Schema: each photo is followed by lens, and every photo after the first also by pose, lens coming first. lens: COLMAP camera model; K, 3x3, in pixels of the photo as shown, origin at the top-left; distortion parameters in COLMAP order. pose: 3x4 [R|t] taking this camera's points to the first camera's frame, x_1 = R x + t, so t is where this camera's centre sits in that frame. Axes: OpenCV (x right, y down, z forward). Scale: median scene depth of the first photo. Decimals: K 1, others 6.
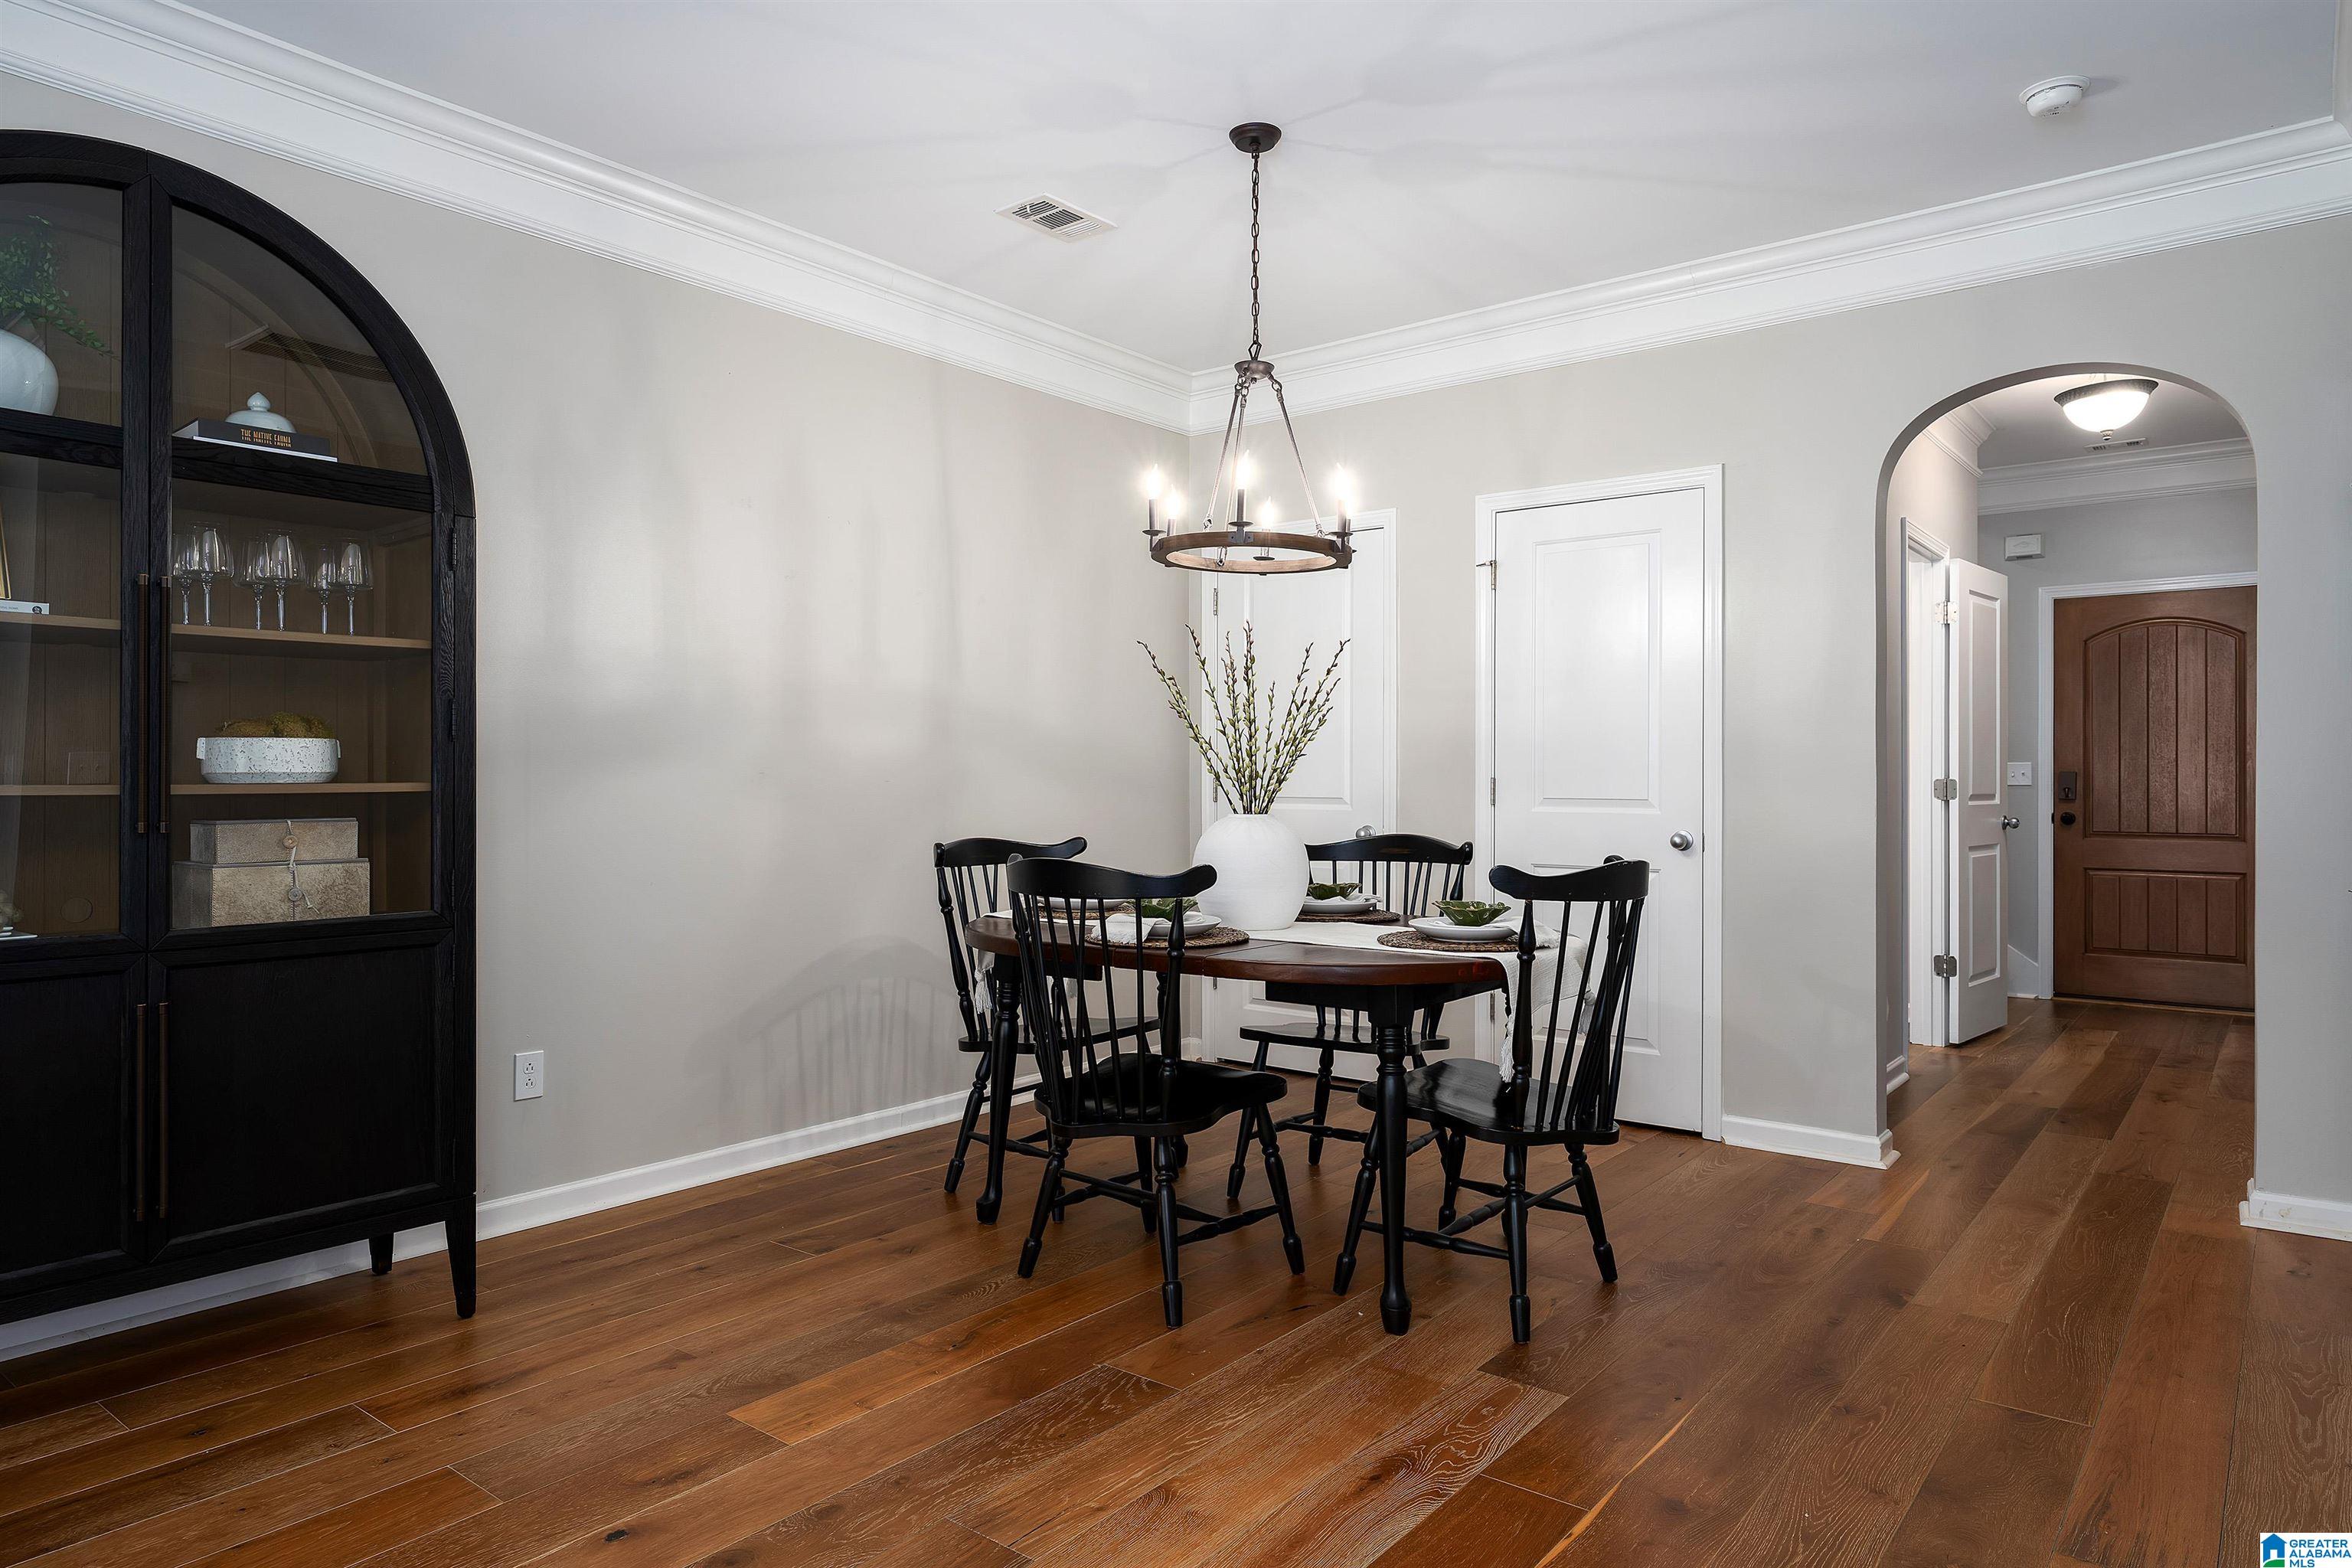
lens RADIAL K [[1450.4, 0, 1176.0], [0, 1450.4, 784.0], [0, 0, 1]] dist [0.005418, 0.001126]
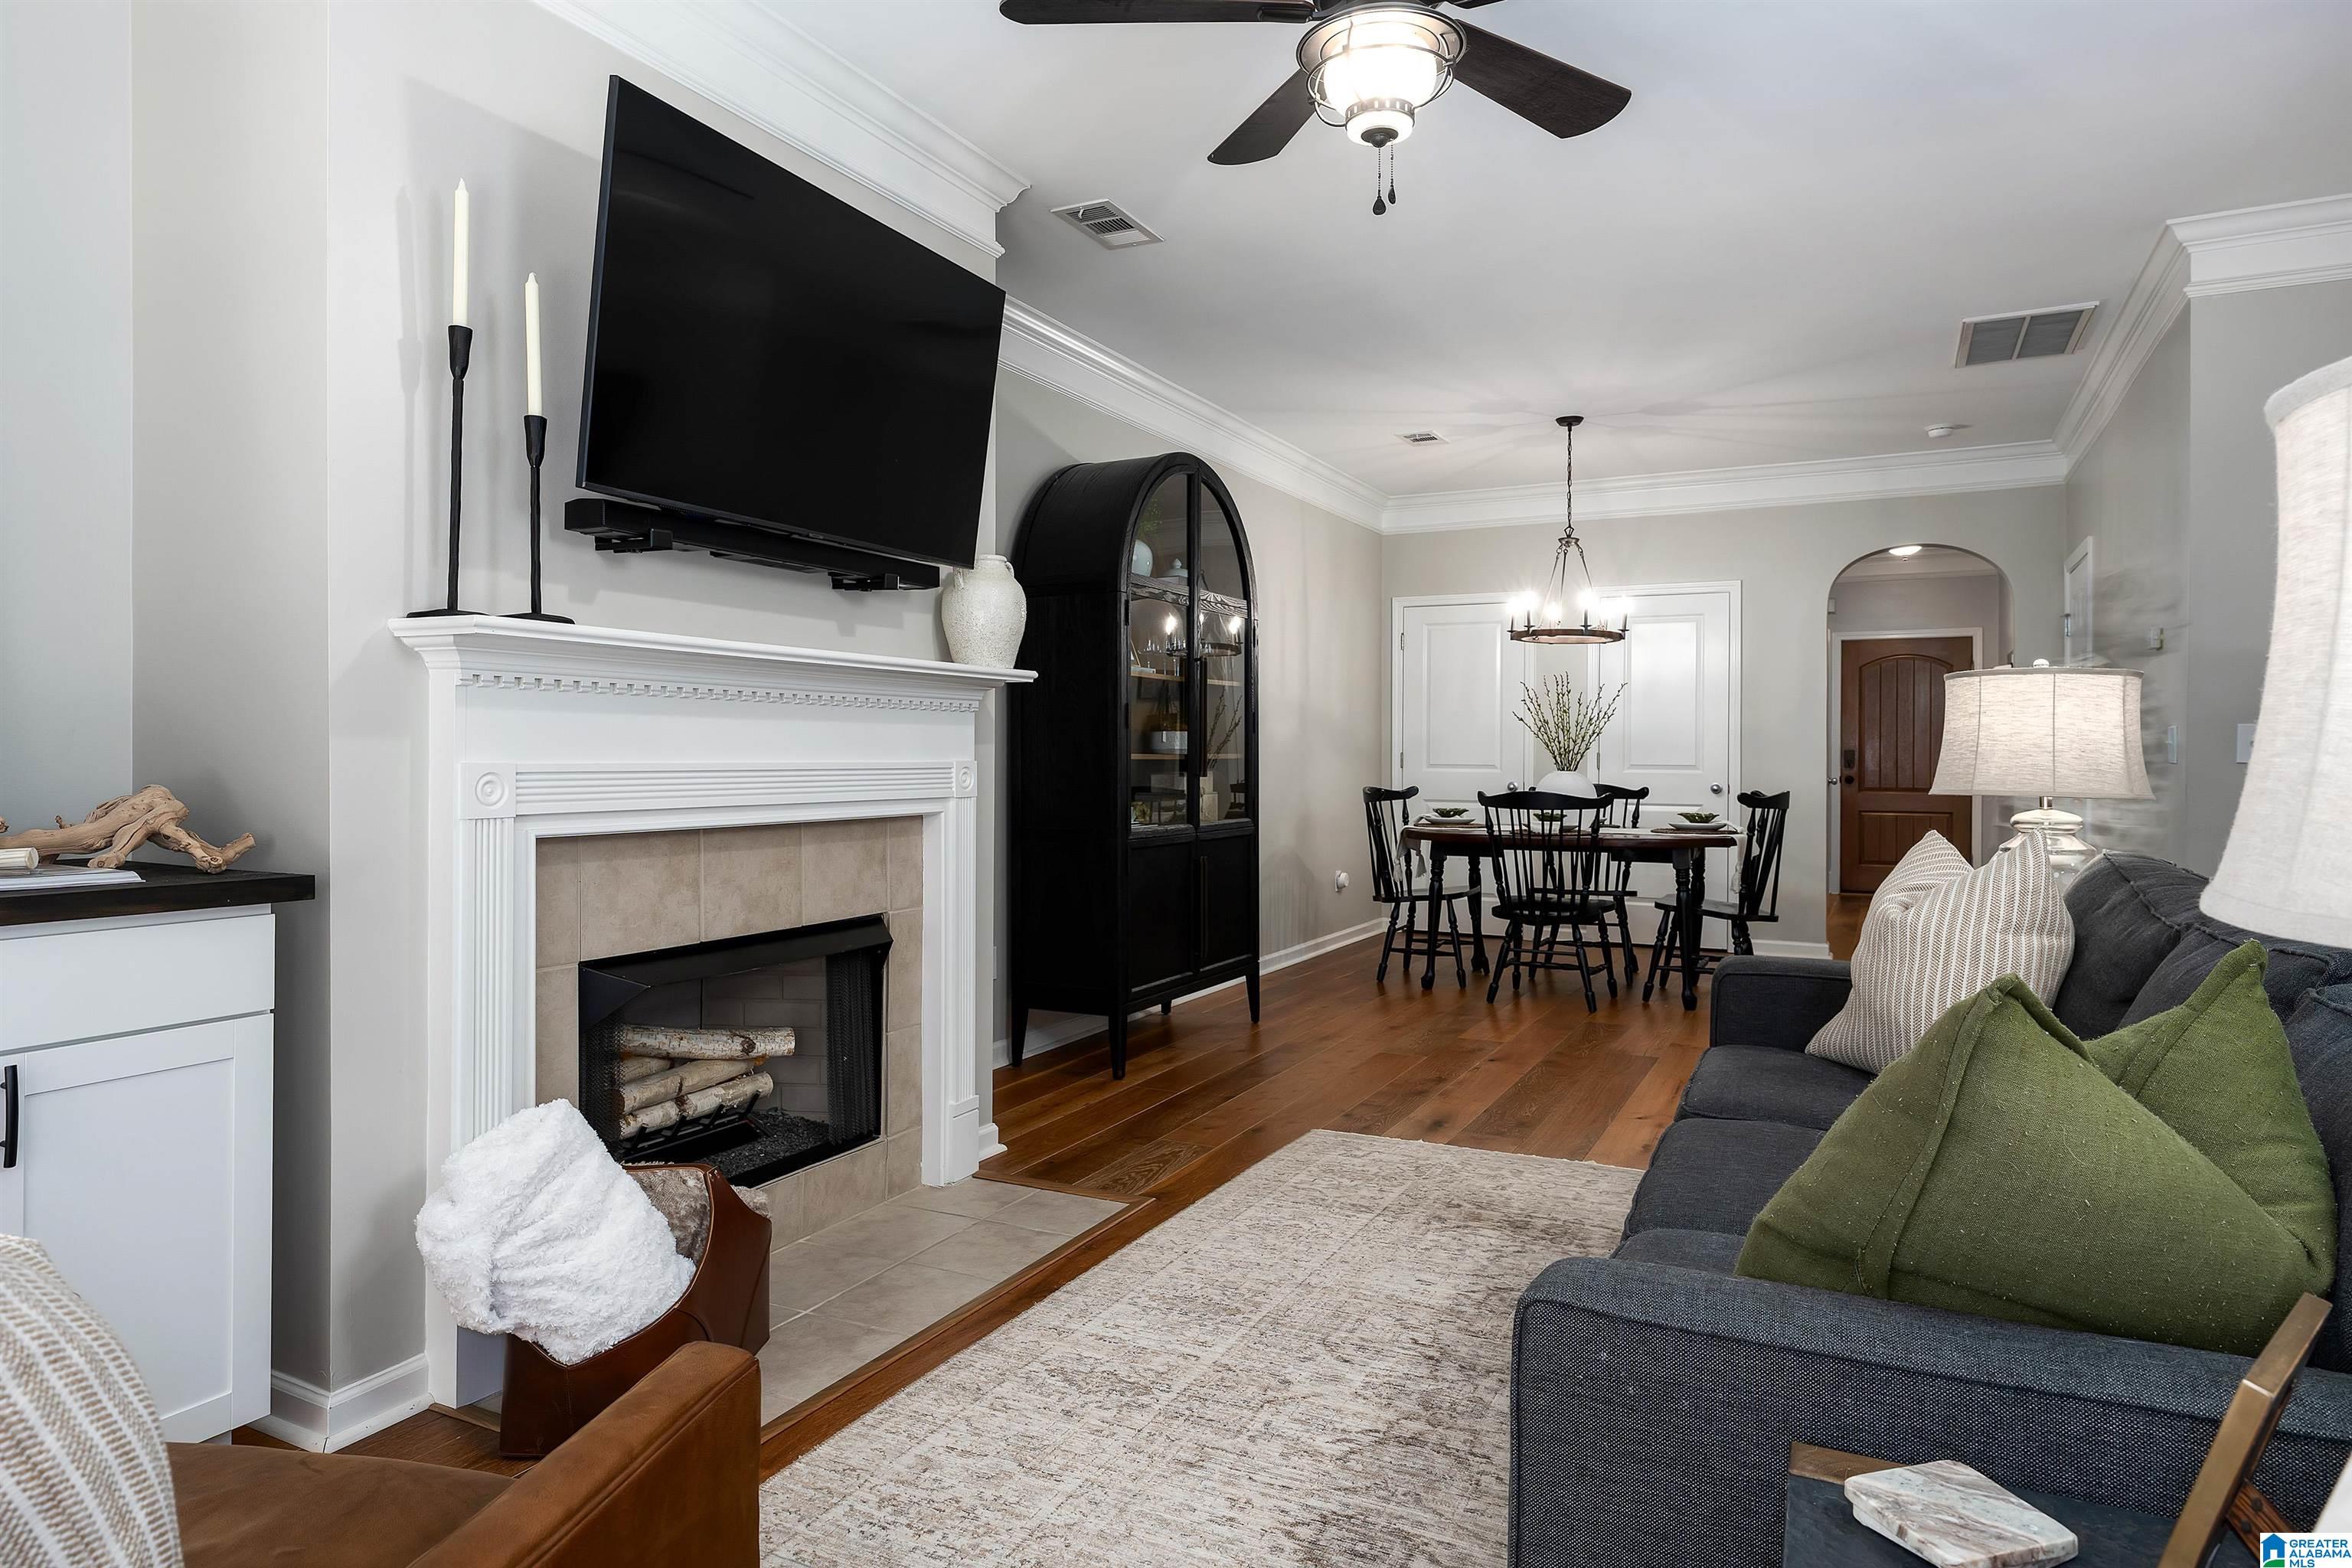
lens RADIAL K [[1434.3, 0, 1176.0], [0, 1434.3, 784.0], [0, 0, 1]] dist [-0.000674, -0.000160]
pose [[0.978512, -0.001272, 0.206188, -0.781369], [-0.002427, 0.999841, 0.017685, 0.004543], [-0.206177, -0.017805, 0.978353, -0.700681]]
